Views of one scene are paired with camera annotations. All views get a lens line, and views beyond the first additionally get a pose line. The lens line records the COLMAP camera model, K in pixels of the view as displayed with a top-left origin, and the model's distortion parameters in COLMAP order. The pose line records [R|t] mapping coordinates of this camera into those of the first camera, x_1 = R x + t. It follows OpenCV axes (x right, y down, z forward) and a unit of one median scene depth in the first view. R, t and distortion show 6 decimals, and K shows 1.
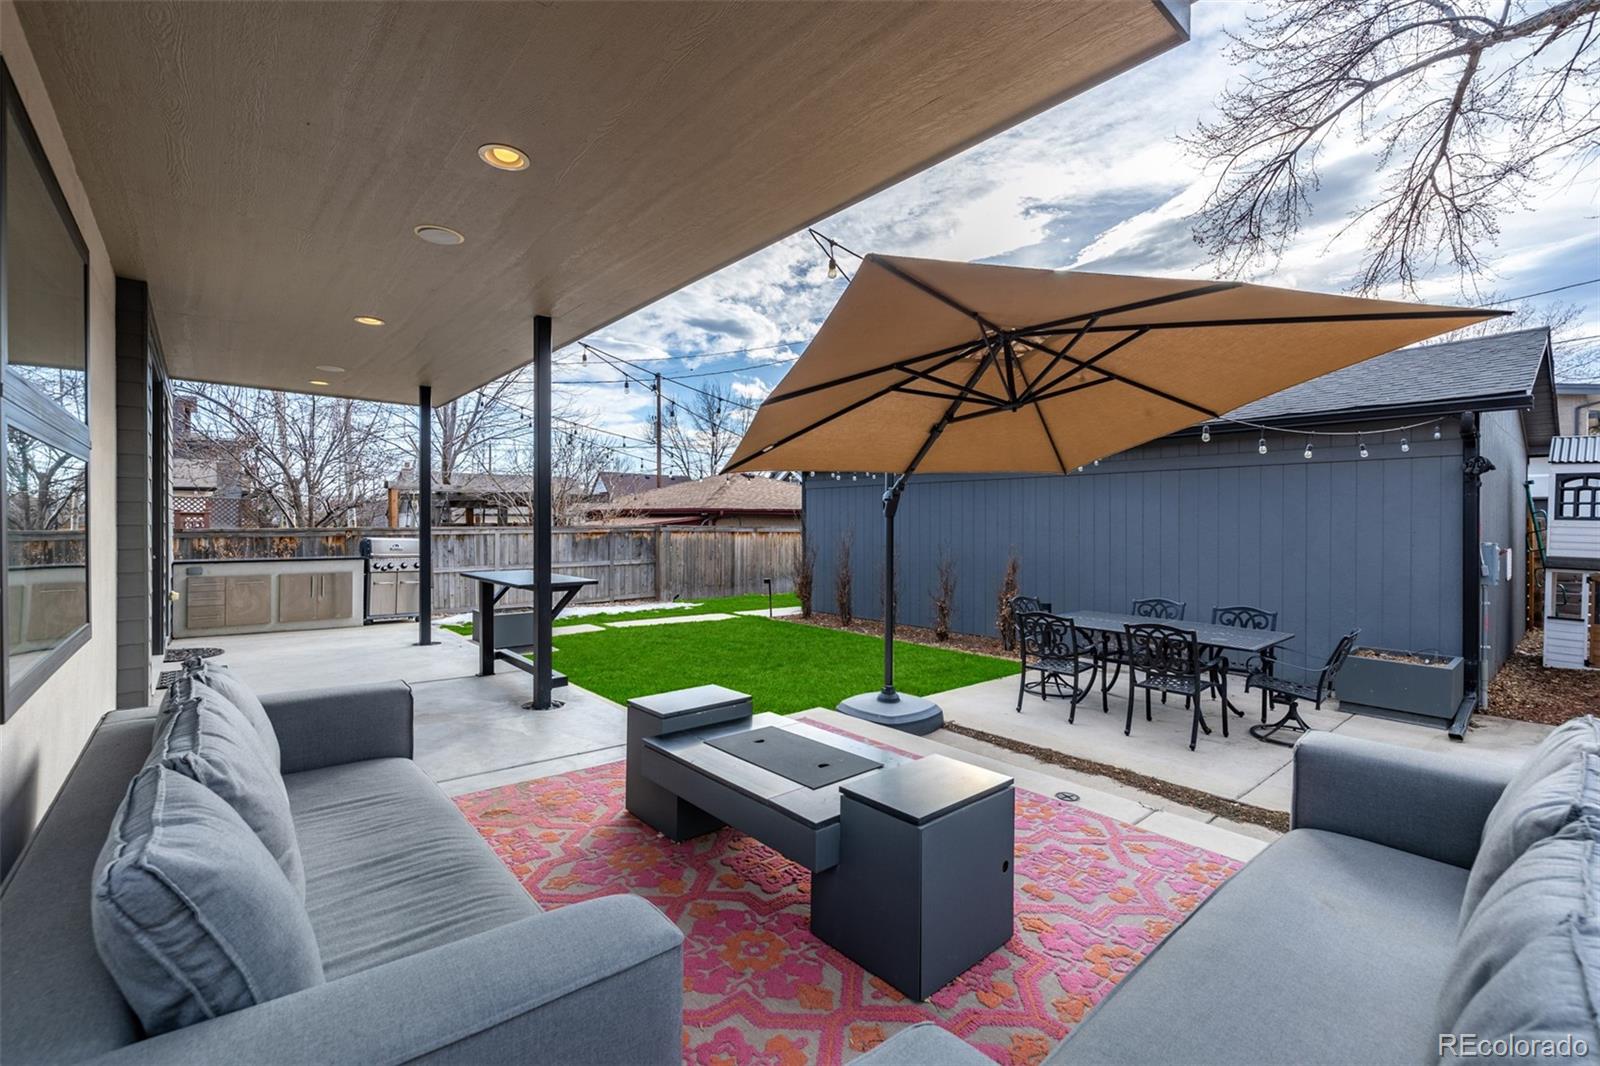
lens RADIAL K [[684.4, 0, 809.3], [0, 684.4, 528.4], [0, 0, 1]] dist [0.010806, 0.001005]
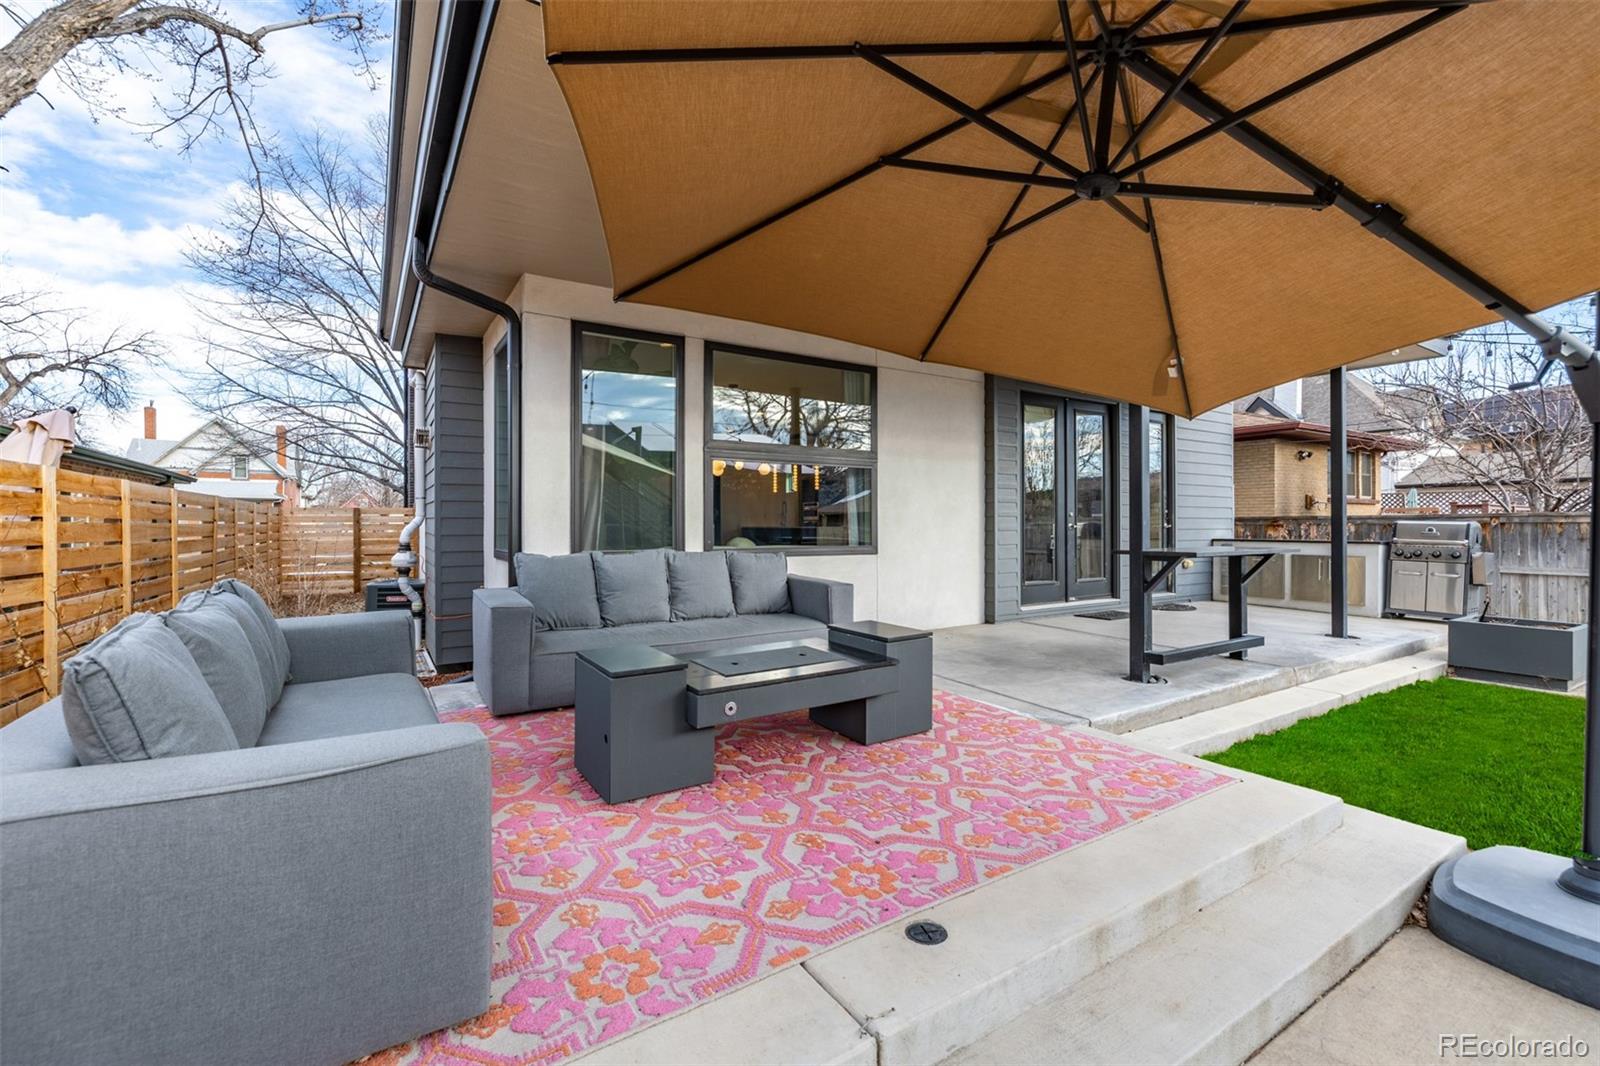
lens RADIAL K [[684.4, 0, 803.7], [0, 684.4, 527.7], [0, 0, 1]] dist [0.010806, 0.001005]
pose [[-0.151041, -0.000234, -0.988527, 0.369609], [-0.007611, 0.999971, 0.000926, 0.028143], [0.988498, 0.007663, -0.151038, 0.391929]]
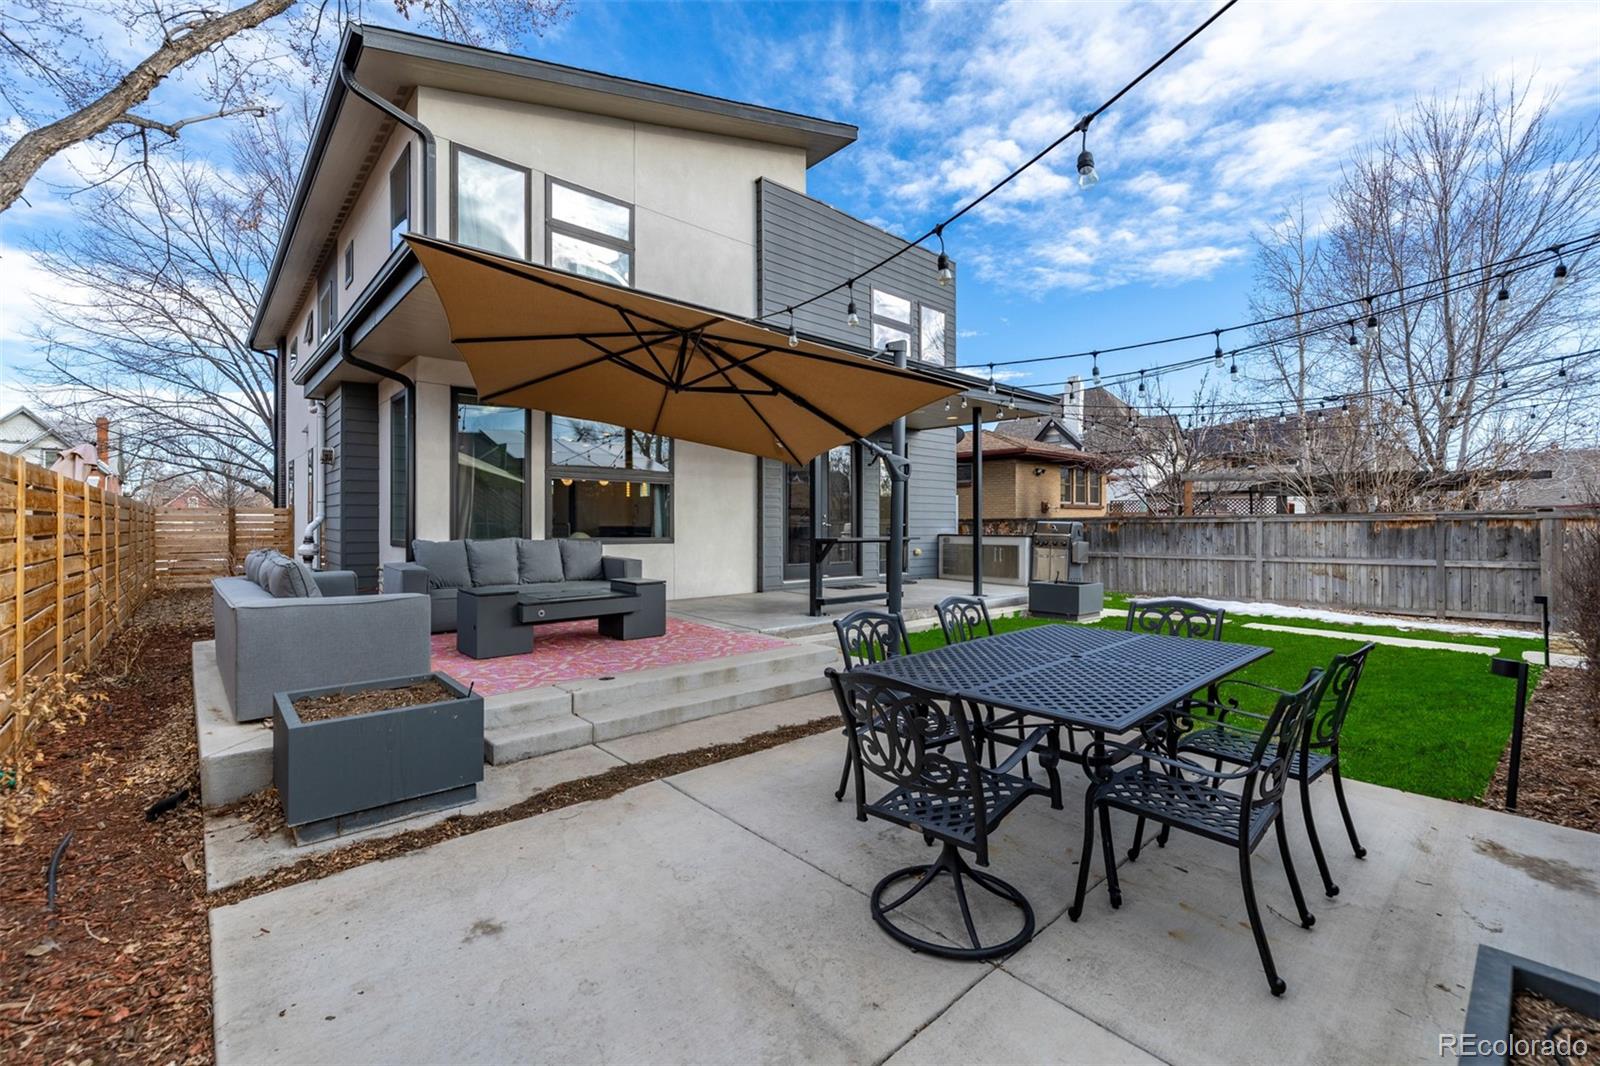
lens RADIAL K [[684.4, 0, 797.8], [0, 684.4, 524.1], [0, 0, 1]] dist [0.010806, 0.001005]
pose [[0.006498, -0.006786, -0.999956, 0.709087], [-0.008155, 0.999943, -0.006839, 0.033092], [0.999946, 0.008199, 0.006442, 0.549117]]
